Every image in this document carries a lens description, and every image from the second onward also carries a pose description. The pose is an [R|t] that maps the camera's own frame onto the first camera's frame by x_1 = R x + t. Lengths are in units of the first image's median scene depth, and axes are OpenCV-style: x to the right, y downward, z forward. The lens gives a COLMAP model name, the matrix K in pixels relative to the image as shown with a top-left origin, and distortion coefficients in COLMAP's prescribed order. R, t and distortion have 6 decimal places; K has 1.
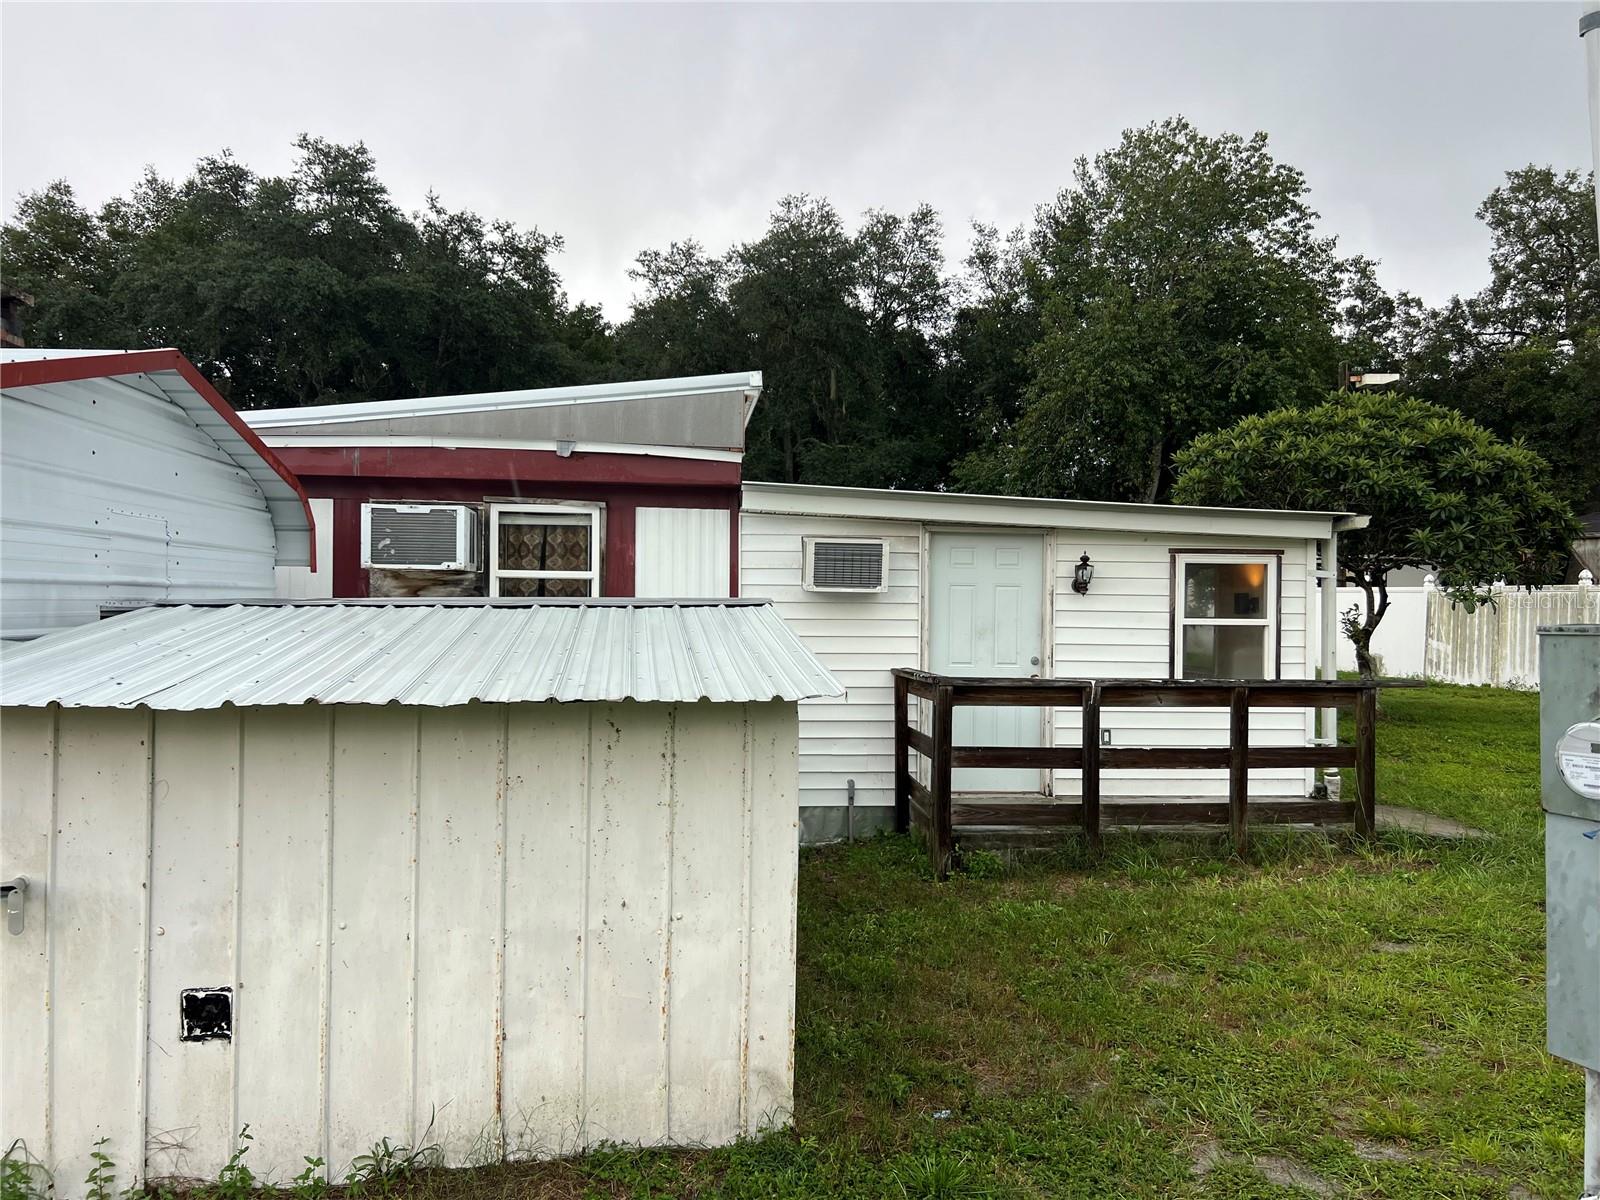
lens RADIAL K [[1190.3, 0, 794.1], [0, 1190.3, 601.7], [0, 0, 1]] dist [0.049885, -0.069785]
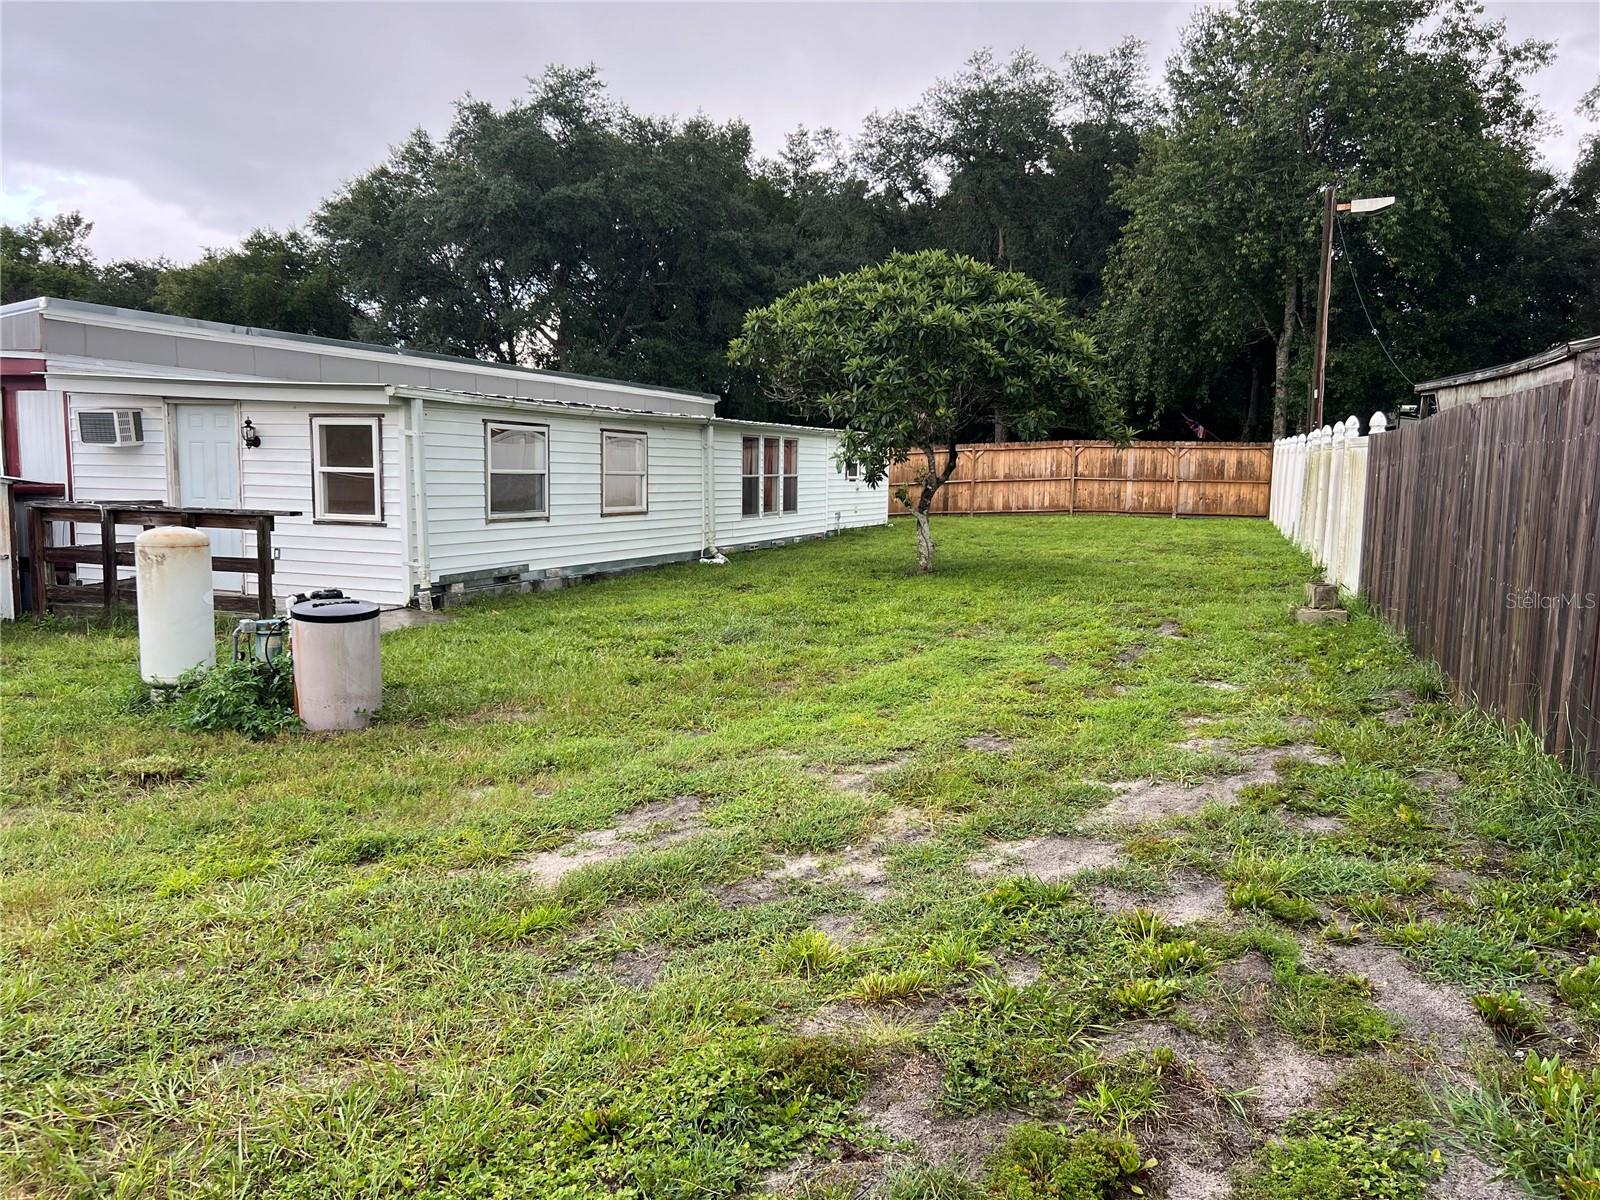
lens RADIAL K [[1190.3, 0, 794.1], [0, 1190.3, 601.7], [0, 0, 1]] dist [0.049885, -0.069785]
pose [[0.888139, 0.057319, -0.455986, 1.643020], [-0.006745, 0.993711, 0.111775, 0.012207], [0.459525, -0.096196, 0.882940, 0.068312]]
